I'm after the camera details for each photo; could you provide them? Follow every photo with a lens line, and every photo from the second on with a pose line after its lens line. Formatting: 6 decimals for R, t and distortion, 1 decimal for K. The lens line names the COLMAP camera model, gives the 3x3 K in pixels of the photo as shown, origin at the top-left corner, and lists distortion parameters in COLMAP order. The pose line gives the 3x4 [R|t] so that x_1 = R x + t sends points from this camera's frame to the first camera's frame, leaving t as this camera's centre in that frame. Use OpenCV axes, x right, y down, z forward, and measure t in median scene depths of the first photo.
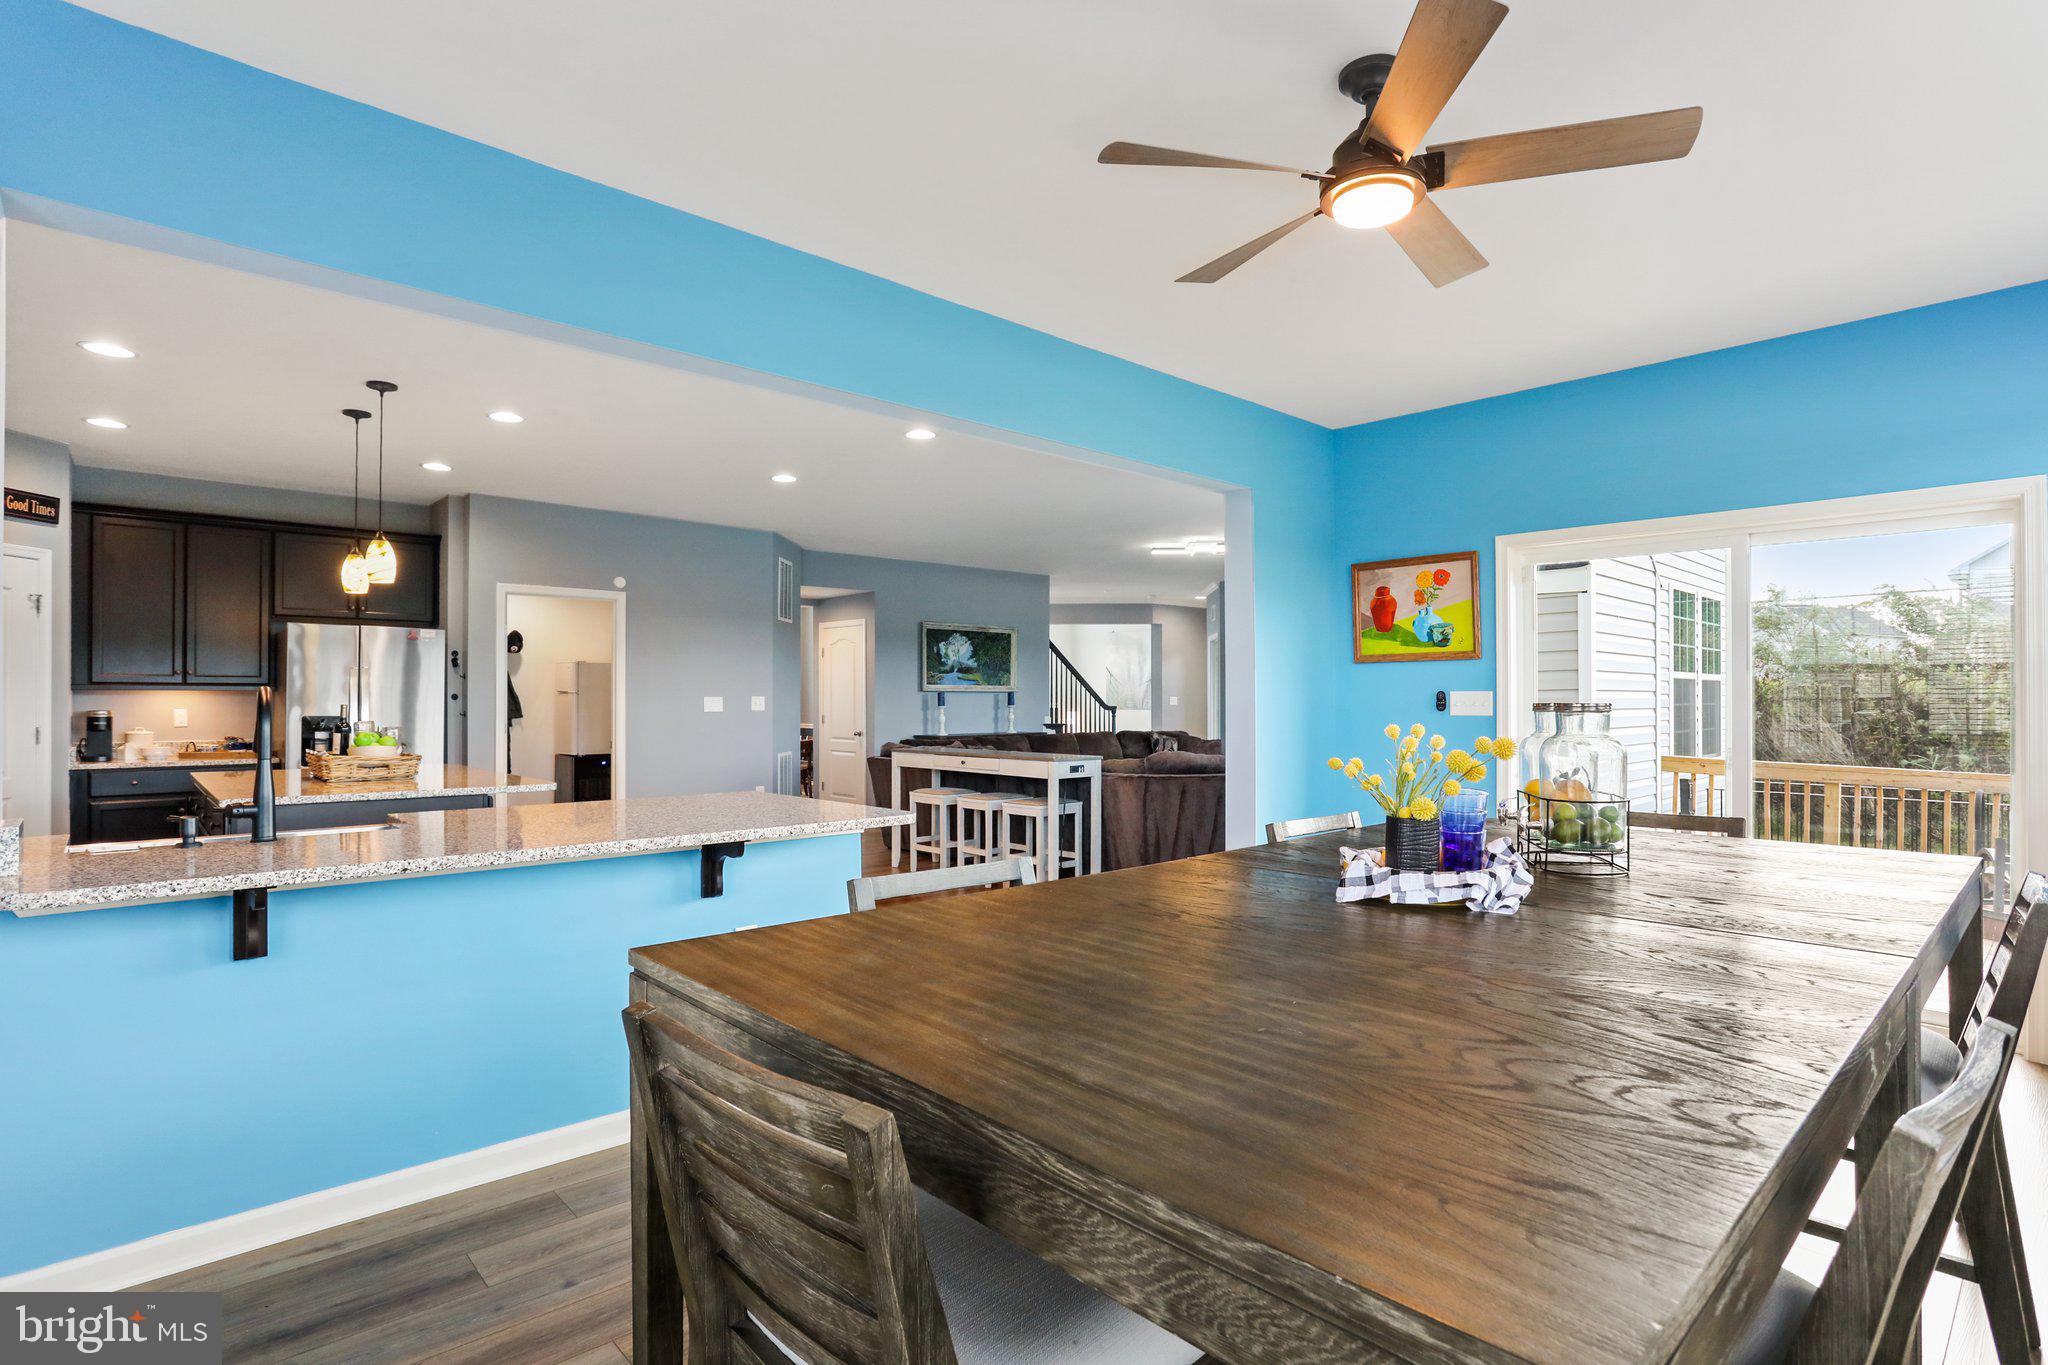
lens RADIAL K [[1016.5, 0, 1021.9], [0, 1016.5, 694.8], [0, 0, 1]] dist [-0.027216, 0.007607]
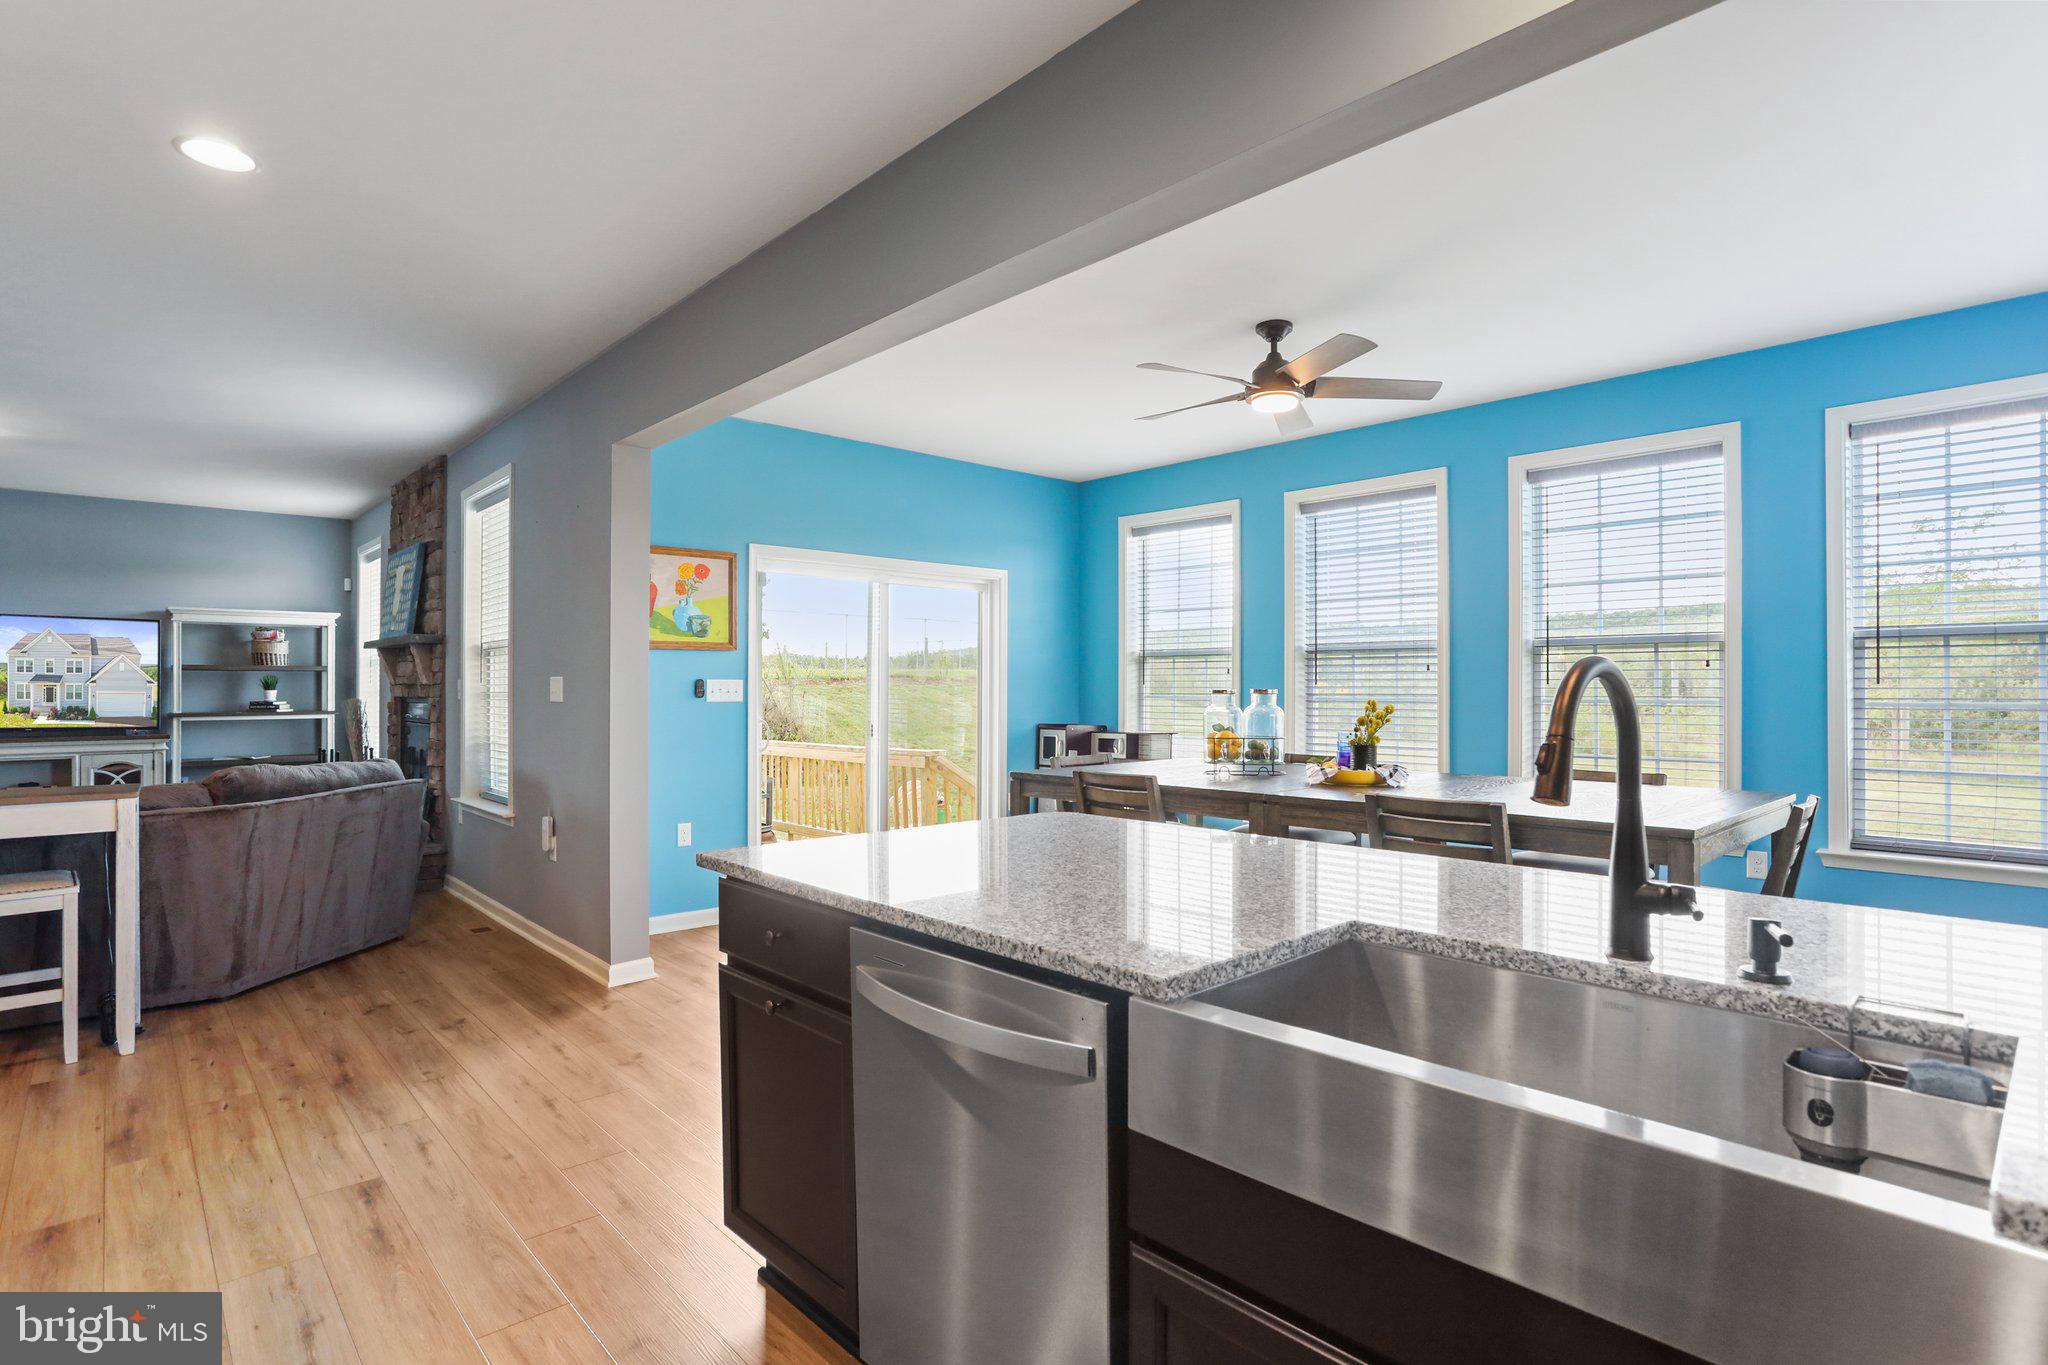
lens RADIAL K [[1016.5, 0, 1023.9], [0, 1016.5, 685.2], [0, 0, 1]] dist [-0.027216, 0.007607]
pose [[-0.009804, 0.003616, 0.999945, -0.323222], [-0.004375, 0.999984, -0.003659, 0.002765], [-0.999942, -0.004410, -0.009788, 0.332307]]
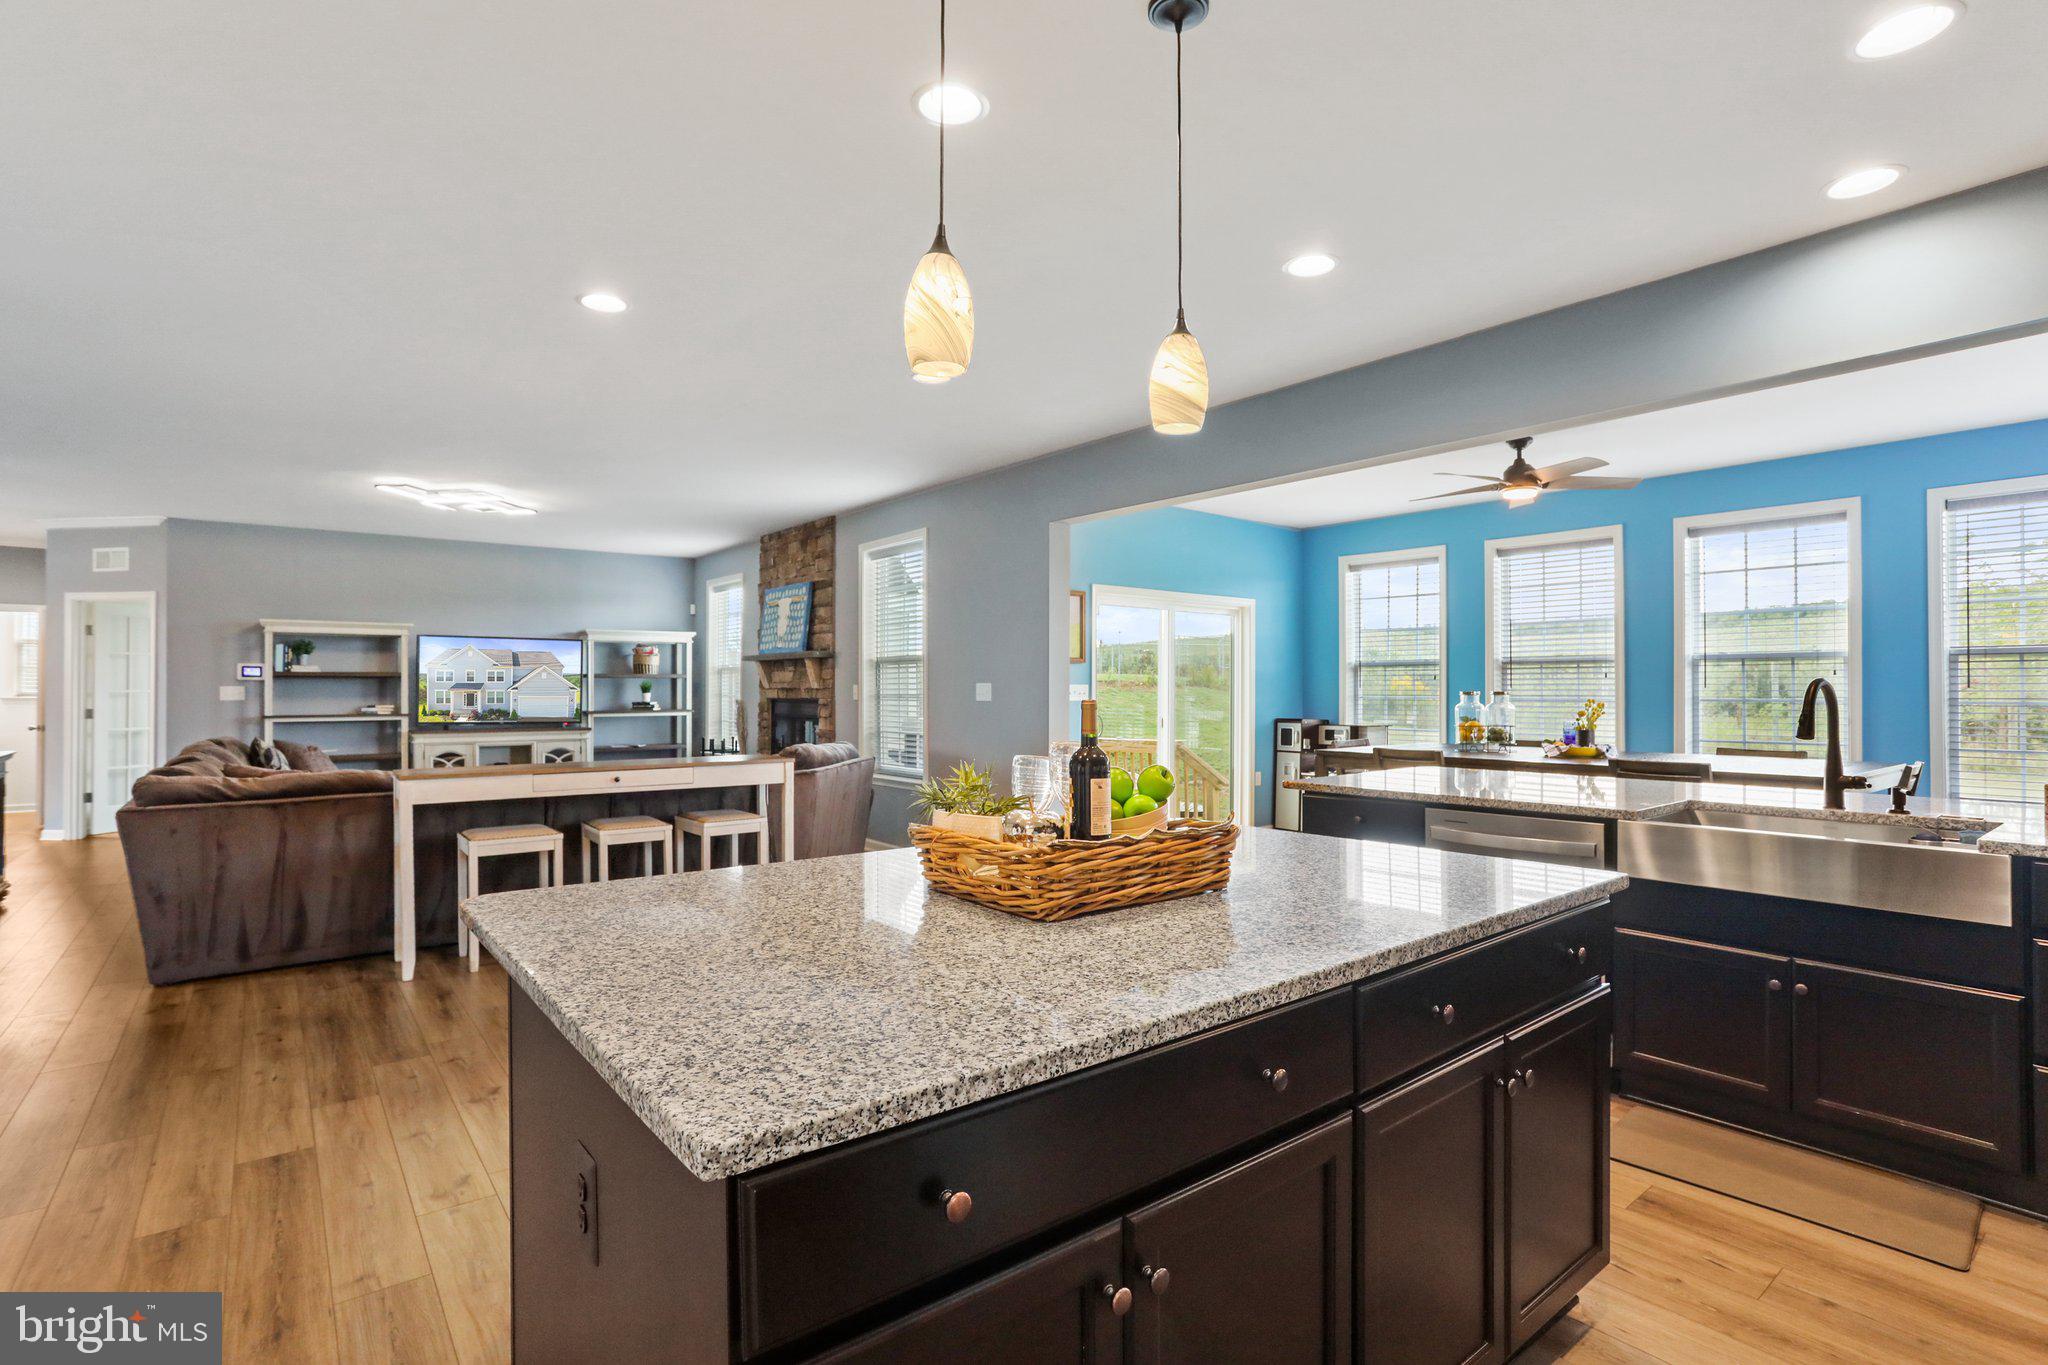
lens RADIAL K [[988.4, 0, 1021.2], [0, 988.4, 686.3], [0, 0, 1]] dist [-0.020774, 0.008301]
pose [[0.065261, 0.004697, 0.997857, -0.499681], [-0.003017, 0.999985, -0.004509, 0.002742], [-0.997864, -0.002716, 0.065274, 0.474738]]
